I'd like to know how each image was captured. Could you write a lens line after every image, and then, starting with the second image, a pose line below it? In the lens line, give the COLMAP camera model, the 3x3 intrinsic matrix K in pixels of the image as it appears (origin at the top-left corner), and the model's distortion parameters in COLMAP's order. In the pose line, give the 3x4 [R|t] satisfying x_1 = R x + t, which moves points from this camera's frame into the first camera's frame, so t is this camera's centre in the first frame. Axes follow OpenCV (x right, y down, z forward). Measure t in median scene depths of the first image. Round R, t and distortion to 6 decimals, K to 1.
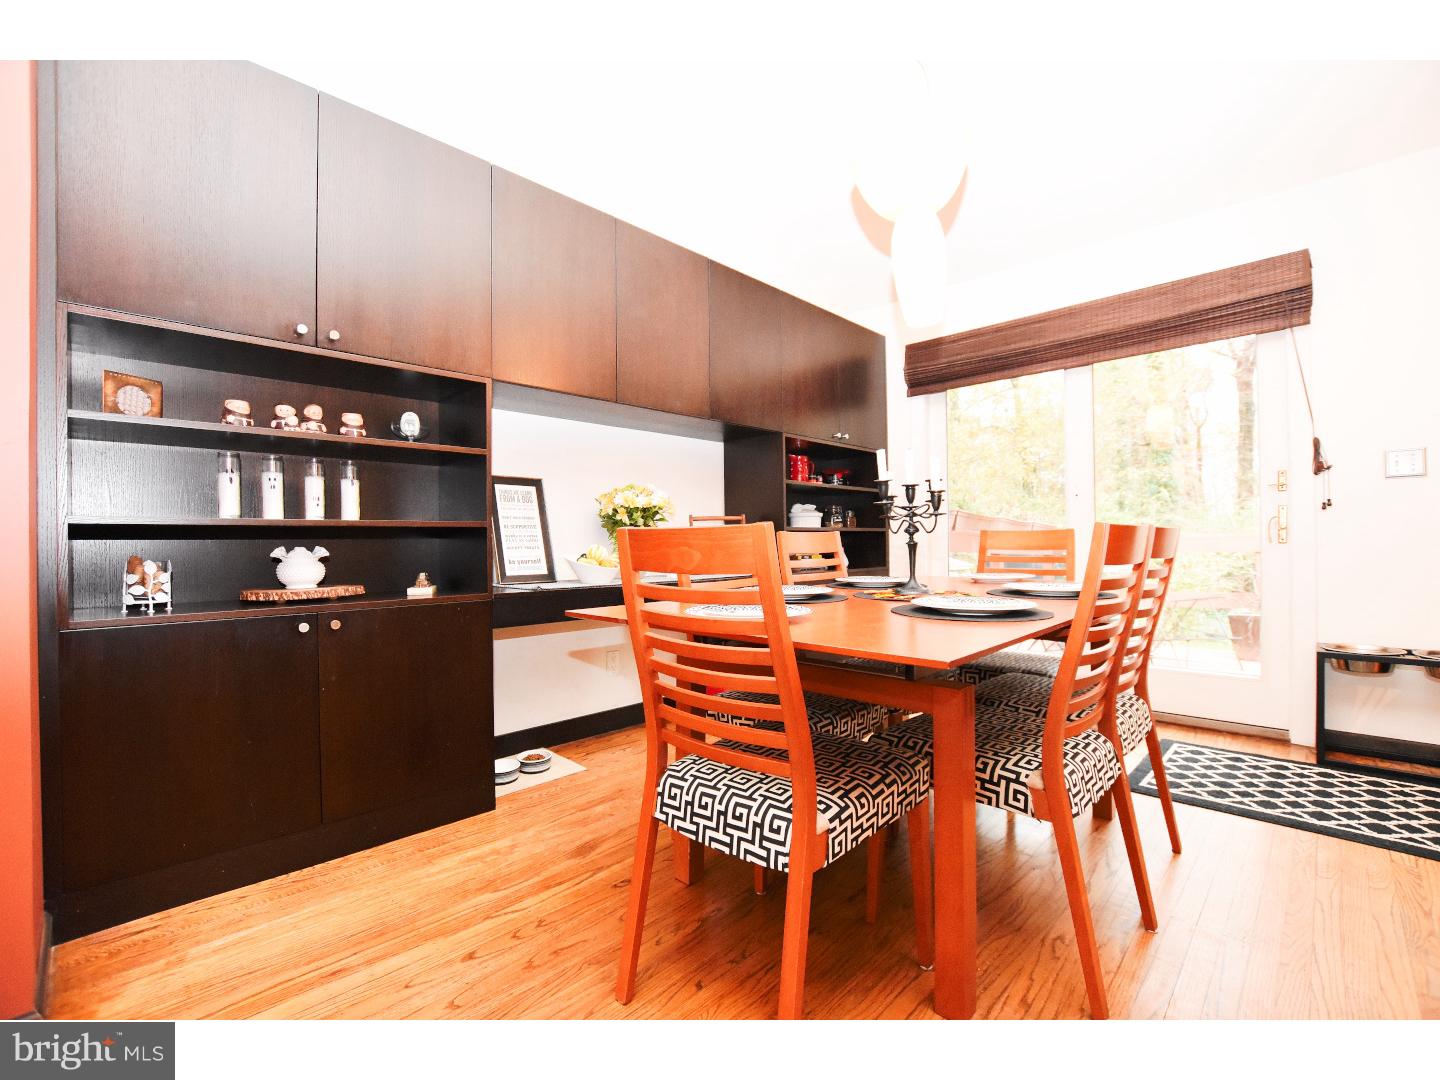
lens RADIAL K [[623.6, 0, 720.0], [0, 623.6, 540.0], [0, 0, 1]] dist [-0.021463, 0.000358]
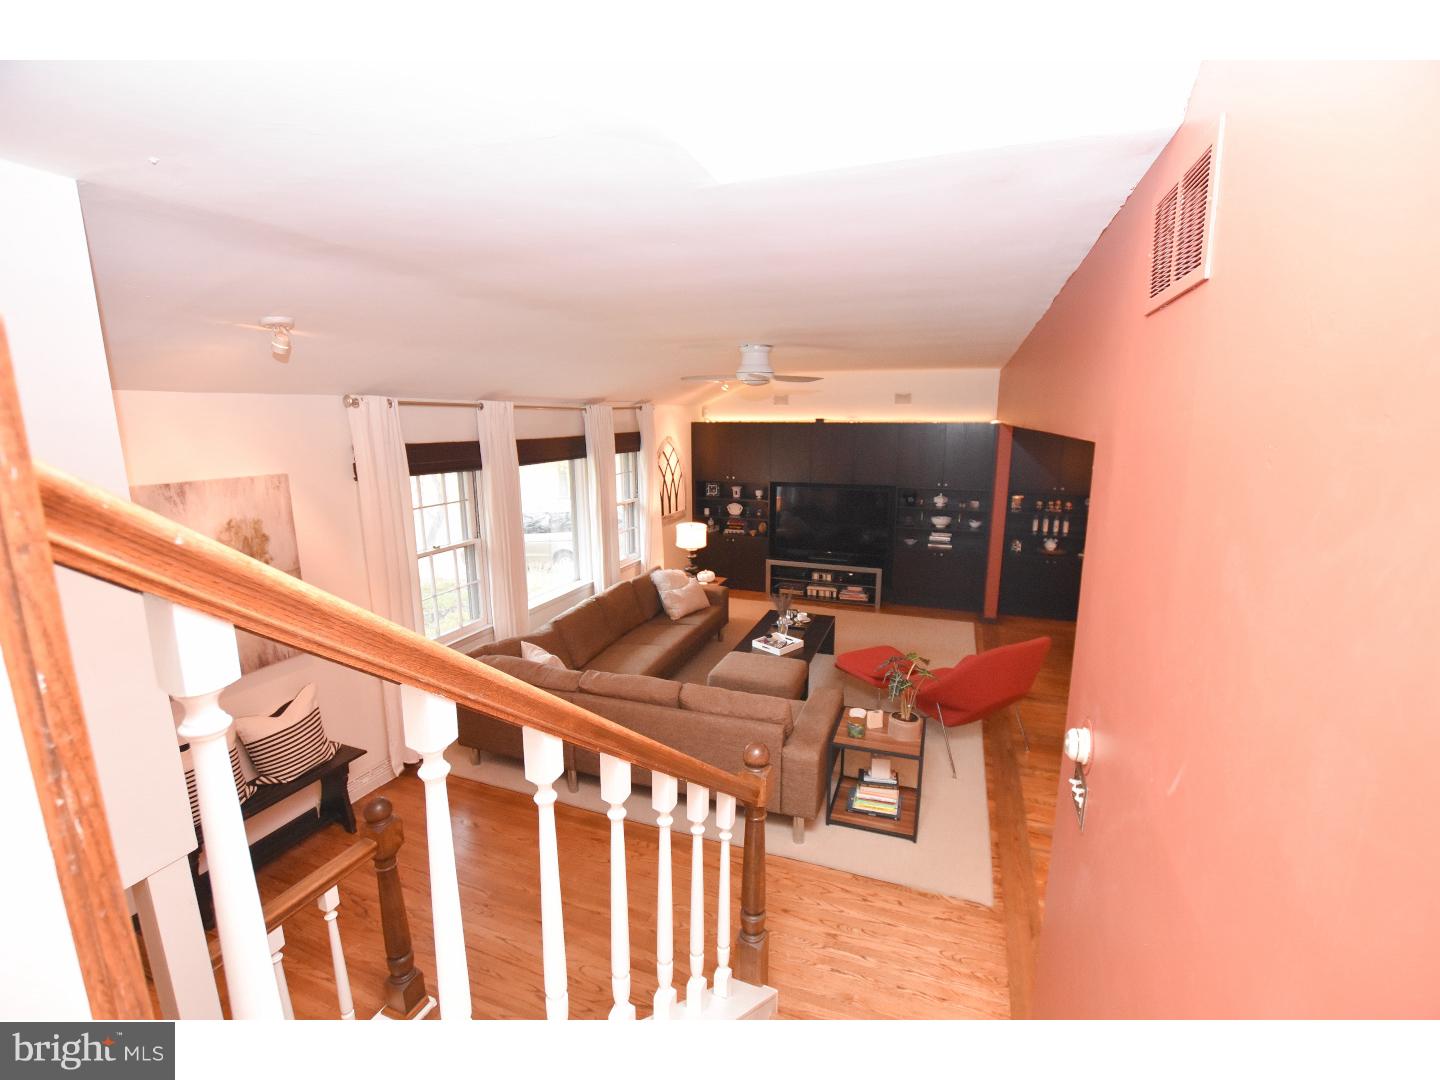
lens RADIAL K [[635.2, 0, 720.0], [0, 635.2, 540.0], [0, 0, 1]] dist [-0.036676, 0.005017]
pose [[0.383758, 0.179712, -0.905778, 1.735513], [0.005700, 0.980401, 0.196932, -0.646368], [0.923416, -0.080737, 0.375212, -1.978906]]
